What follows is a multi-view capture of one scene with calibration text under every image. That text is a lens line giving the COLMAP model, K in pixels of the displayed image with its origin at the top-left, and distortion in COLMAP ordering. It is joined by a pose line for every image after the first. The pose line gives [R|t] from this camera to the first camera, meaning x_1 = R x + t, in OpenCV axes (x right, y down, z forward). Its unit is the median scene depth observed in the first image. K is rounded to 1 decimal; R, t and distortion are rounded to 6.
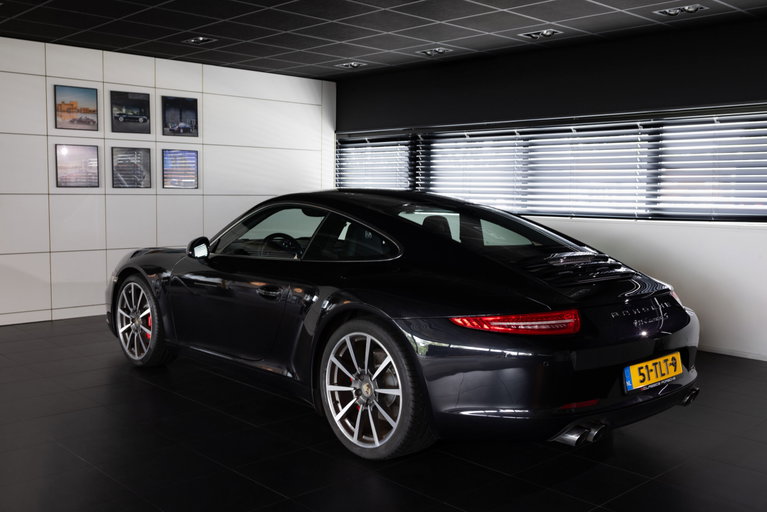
lens RADIAL K [[770.5, 0, 383.5], [0, 770.5, 256.0], [0, 0, 1]] dist [0.011431, -0.006747]
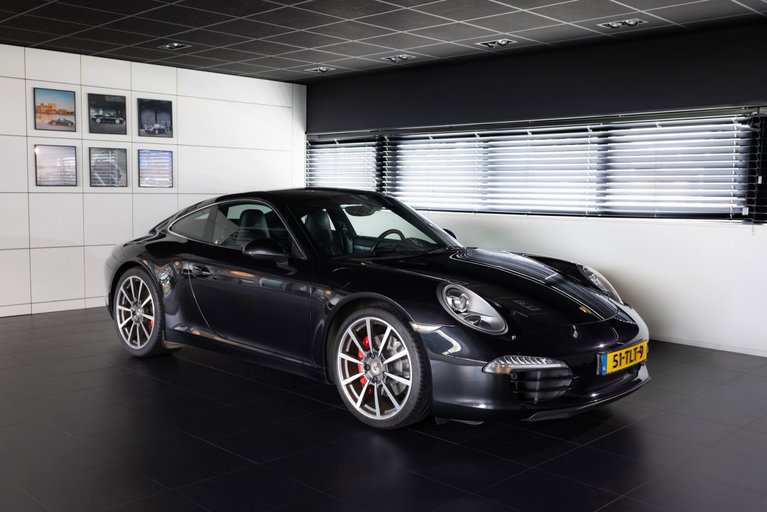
lens RADIAL K [[770.5, 0, 383.5], [0, 770.5, 256.0], [0, 0, 1]] dist [0.011431, -0.006747]
pose [[0.999462, -0.001550, 0.032765, 0.010143], [0.001526, 0.999999, 0.000773, 0.005100], [-0.032766, -0.000723, 0.999463, -0.053538]]
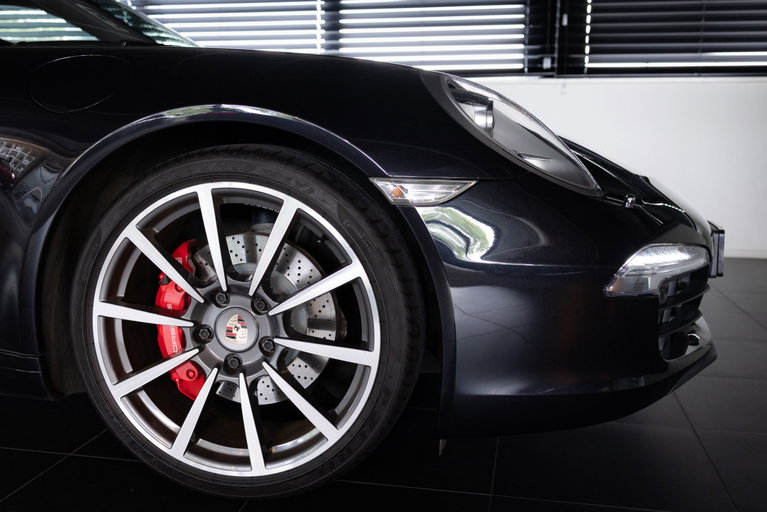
lens RADIAL K [[770.5, 0, 383.5], [0, 770.5, 256.0], [0, 0, 1]] dist [0.011431, -0.006747]
pose [[0.814302, -0.092692, 0.572992, -0.054816], [0.052604, 0.994890, 0.086184, 0.053130], [-0.578052, -0.040038, 0.815017, 0.324644]]
